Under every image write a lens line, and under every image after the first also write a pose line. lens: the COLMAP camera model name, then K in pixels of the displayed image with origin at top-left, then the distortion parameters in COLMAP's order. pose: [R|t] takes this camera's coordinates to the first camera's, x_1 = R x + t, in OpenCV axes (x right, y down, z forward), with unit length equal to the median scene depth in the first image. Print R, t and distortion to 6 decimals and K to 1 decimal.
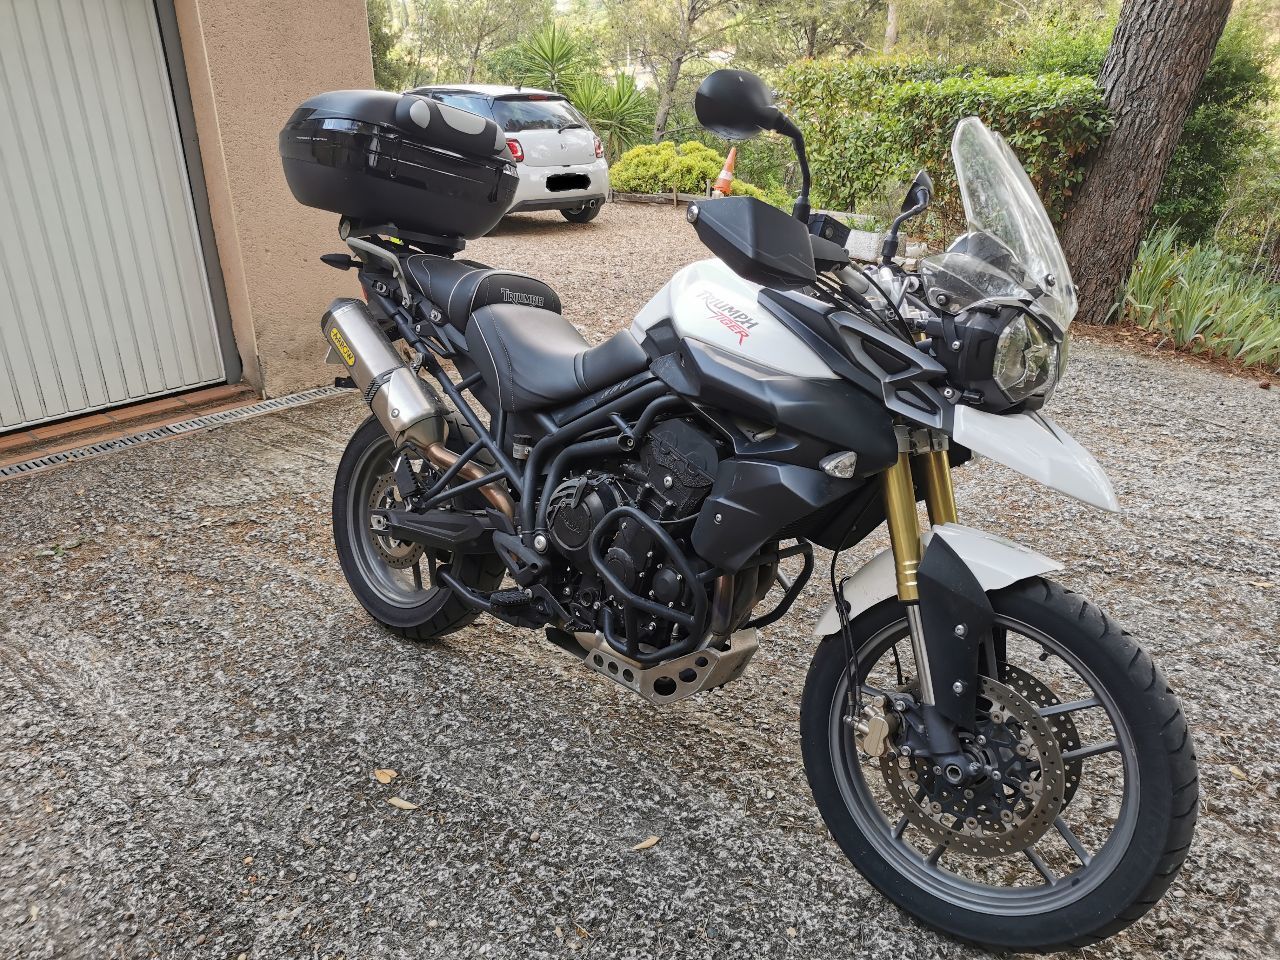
lens RADIAL K [[986.6, 0, 640.0], [0, 986.6, 480.0], [0, 0, 1]] dist [0.017347, -0.007538]
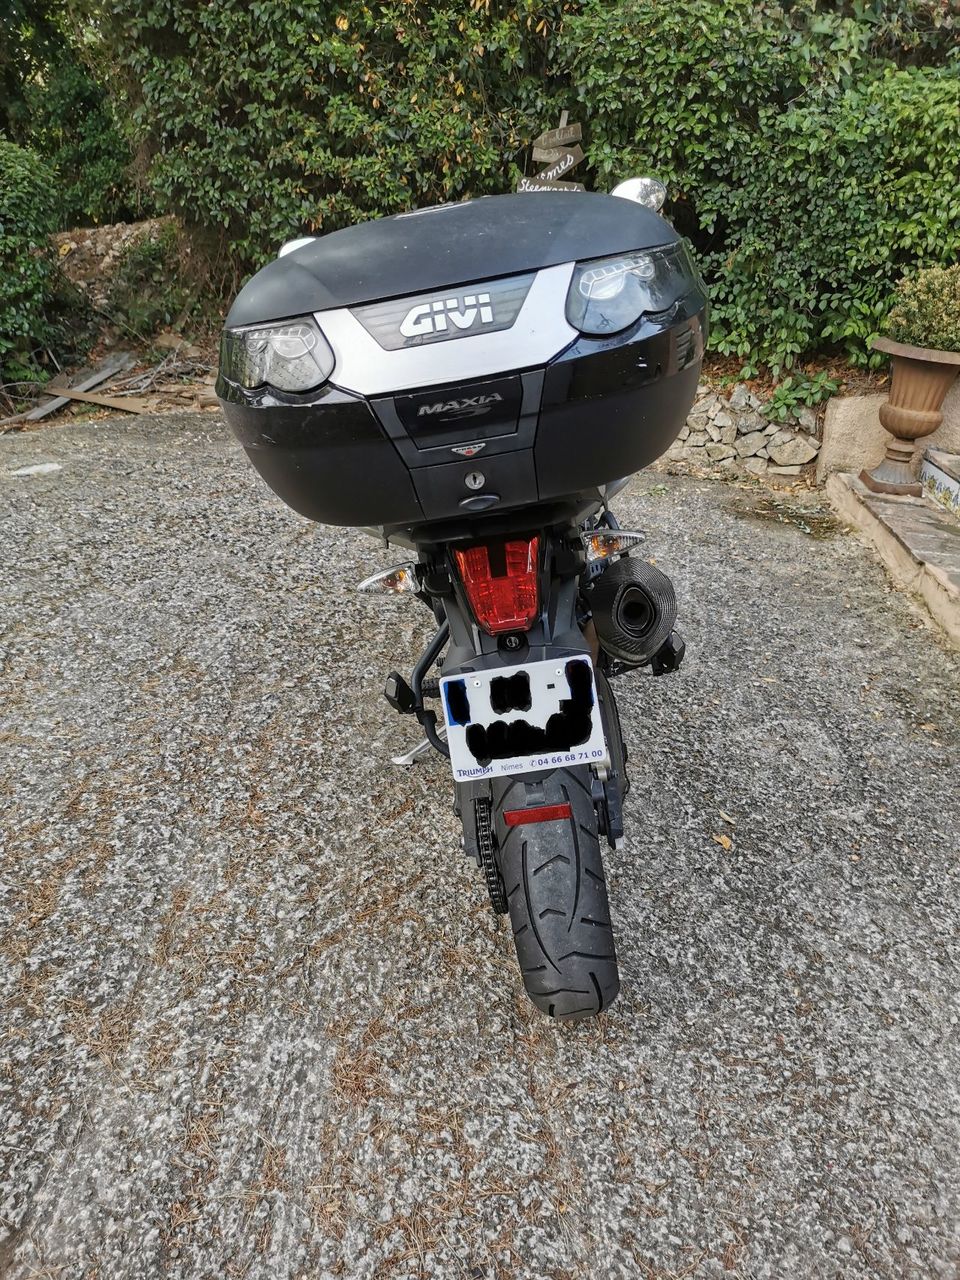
lens RADIAL K [[967.5, 0, 475.3], [0, 967.5, 638.9], [0, 0, 1]] dist [0.042315, -0.044899]
pose [[-0.635147, -0.373029, 0.676341, -0.722671], [0.215917, 0.754987, 0.619172, -0.594520], [-0.741598, 0.539299, -0.398985, 1.500720]]
